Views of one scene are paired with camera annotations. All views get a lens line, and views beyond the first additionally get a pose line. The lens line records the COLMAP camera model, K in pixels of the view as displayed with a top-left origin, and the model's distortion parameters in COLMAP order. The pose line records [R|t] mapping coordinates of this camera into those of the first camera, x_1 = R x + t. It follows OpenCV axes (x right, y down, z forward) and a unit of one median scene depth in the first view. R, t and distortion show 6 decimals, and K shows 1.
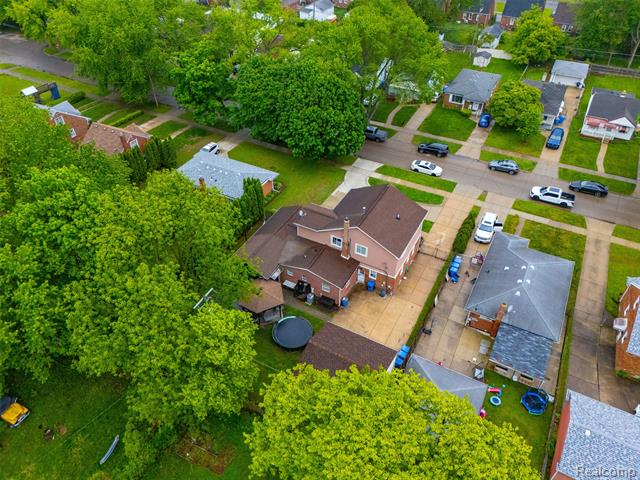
lens RADIAL K [[470.1, 0, 321.6], [0, 470.1, 240.1], [0, 0, 1]] dist [0.069414, -0.070208]
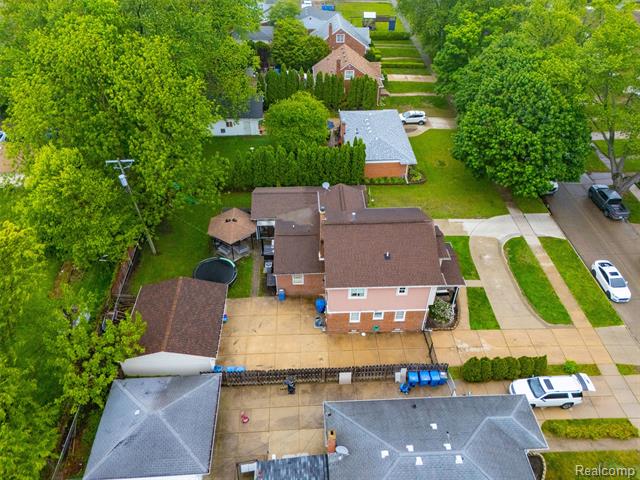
lens RADIAL K [[470.1, 0, 321.6], [0, 470.1, 240.1], [0, 0, 1]] dist [0.069414, -0.070208]
pose [[0.516797, 0.573012, -0.636065, 0.411805], [-0.568438, 0.785231, 0.245540, -0.138478], [0.640155, 0.234669, 0.731527, 0.308575]]
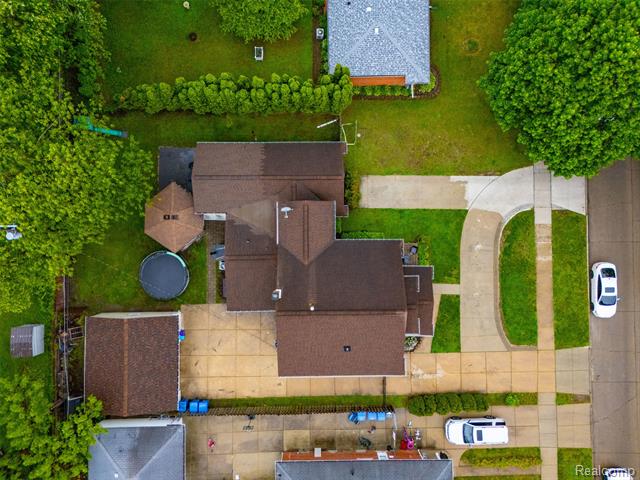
lens RADIAL K [[470.1, 0, 321.6], [0, 470.1, 240.1], [0, 0, 1]] dist [0.069414, -0.070208]
pose [[0.482248, 0.876034, 0.000053, 0.012128], [-0.581835, 0.320249, 0.747602, -0.415948], [0.654908, -0.360561, 0.664147, 0.453505]]
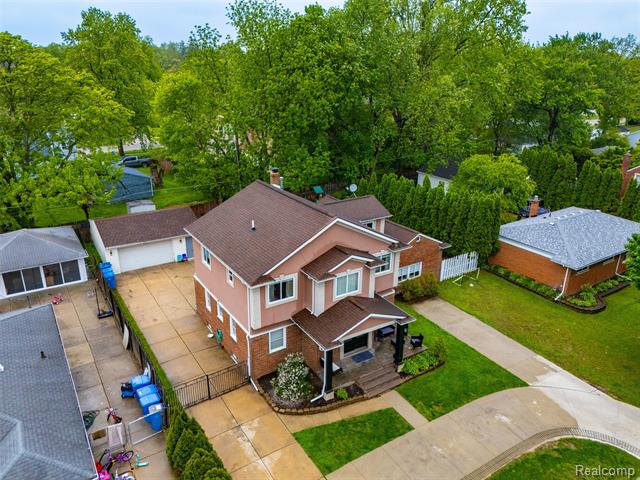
lens RADIAL K [[470.1, 0, 321.6], [0, 470.1, 240.1], [0, 0, 1]] dist [0.069414, -0.070208]
pose [[-0.479840, 0.309360, -0.821006, 0.400658], [-0.583769, 0.585987, 0.561990, -0.267458], [0.654956, 0.748943, -0.100585, 0.829256]]
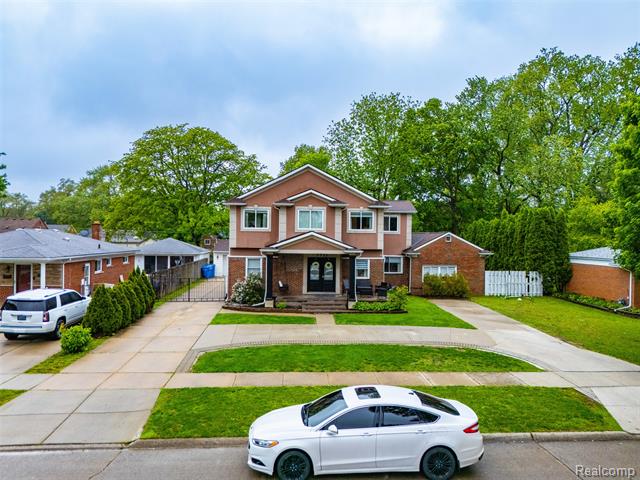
lens RADIAL K [[470.1, 0, 321.6], [0, 470.1, 240.1], [0, 0, 1]] dist [0.069414, -0.070208]
pose [[-0.848746, -0.000448, -0.528801, 0.318431], [-0.350813, 0.748733, 0.562432, -0.277239], [0.395679, 0.662872, -0.635641, 1.095225]]
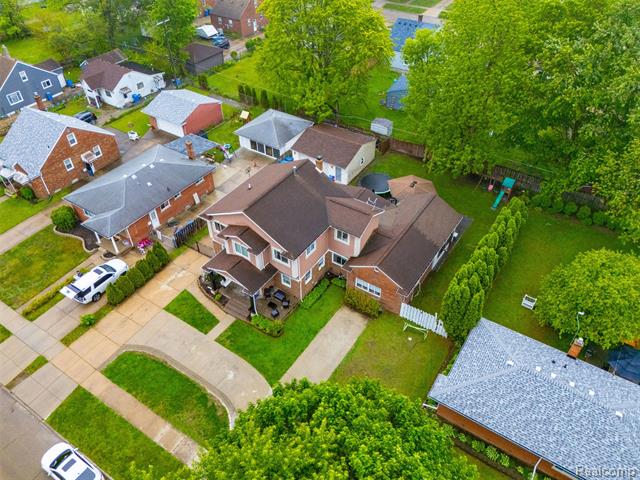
lens RADIAL K [[470.1, 0, 321.6], [0, 470.1, 240.1], [0, 0, 1]] dist [0.069414, -0.070208]
pose [[-0.996287, -0.051960, 0.068652, -0.010508], [0.061266, 0.132395, 0.989302, -0.601680], [-0.060494, 0.989834, -0.128720, 0.884326]]
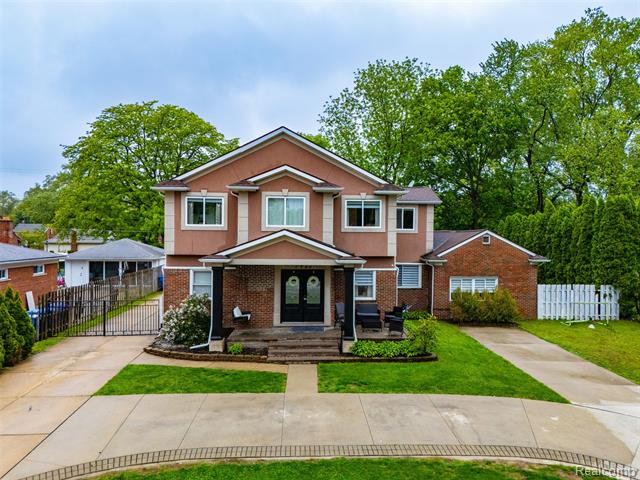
lens RADIAL K [[470.1, 0, 321.6], [0, 470.1, 240.1], [0, 0, 1]] dist [0.069414, -0.070208]
pose [[-0.853131, 0.003604, -0.521684, 0.236497], [-0.343933, 0.748013, 0.567615, -0.207560], [0.392272, 0.663674, -0.636914, 1.012958]]
